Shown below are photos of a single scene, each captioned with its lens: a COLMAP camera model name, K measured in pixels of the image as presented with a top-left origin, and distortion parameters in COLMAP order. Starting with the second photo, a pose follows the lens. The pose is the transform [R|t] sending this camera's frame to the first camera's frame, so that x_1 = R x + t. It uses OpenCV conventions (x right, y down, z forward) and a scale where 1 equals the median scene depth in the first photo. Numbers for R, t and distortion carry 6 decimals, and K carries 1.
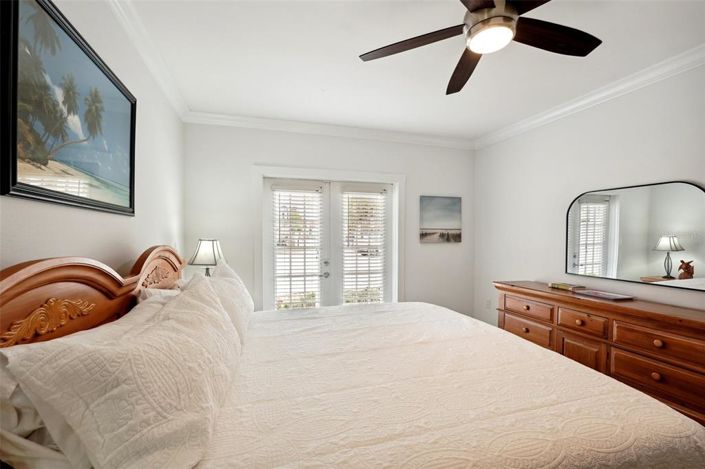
lens RADIAL K [[322.1, 0, 351.0], [0, 322.1, 236.0], [0, 0, 1]] dist [-0.011487, 0.007382]
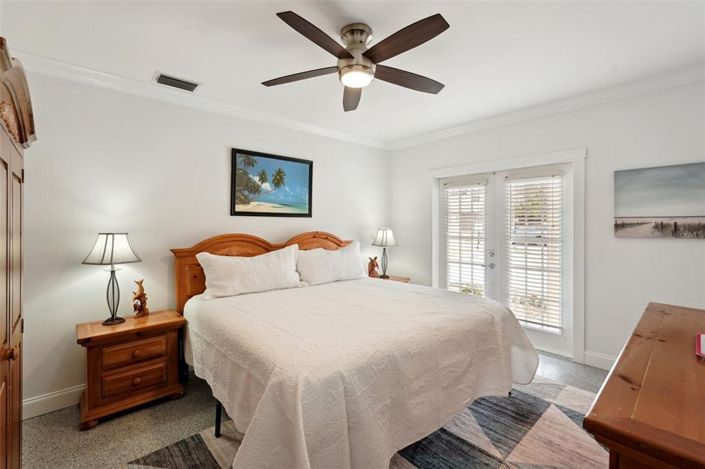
lens RADIAL K [[322.1, 0, 347.8], [0, 322.1, 223.2], [0, 0, 1]] dist [-0.011487, 0.007382]
pose [[0.406848, -0.007545, -0.913465, 0.655588], [0.000719, 0.999968, -0.007940, -0.004491], [0.913496, 0.002573, 0.406841, 0.179258]]
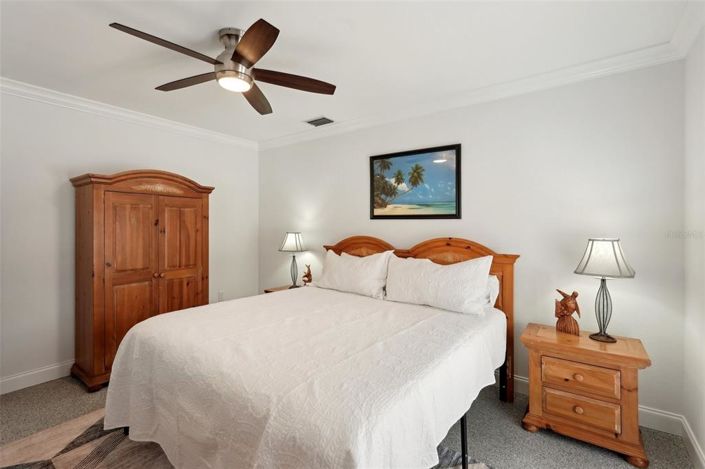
lens RADIAL K [[322.1, 0, 342.6], [0, 322.1, 223.5], [0, 0, 1]] dist [-0.011487, 0.007382]
pose [[-0.817141, -0.020217, -0.576083, 0.339260], [-0.014030, 0.999786, -0.015185, -0.004668], [0.576267, -0.004326, -0.817250, 0.962597]]
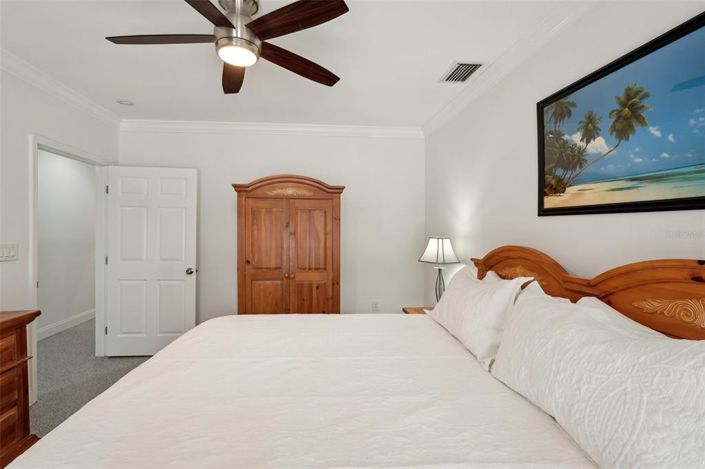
lens RADIAL K [[322.1, 0, 329.0], [0, 322.1, 230.1], [0, 0, 1]] dist [-0.011487, 0.007382]
pose [[-0.973600, -0.019649, 0.227415, -0.055609], [-0.018459, 0.999803, 0.007358, -0.007834], [-0.227515, 0.002965, -0.973770, 0.822943]]
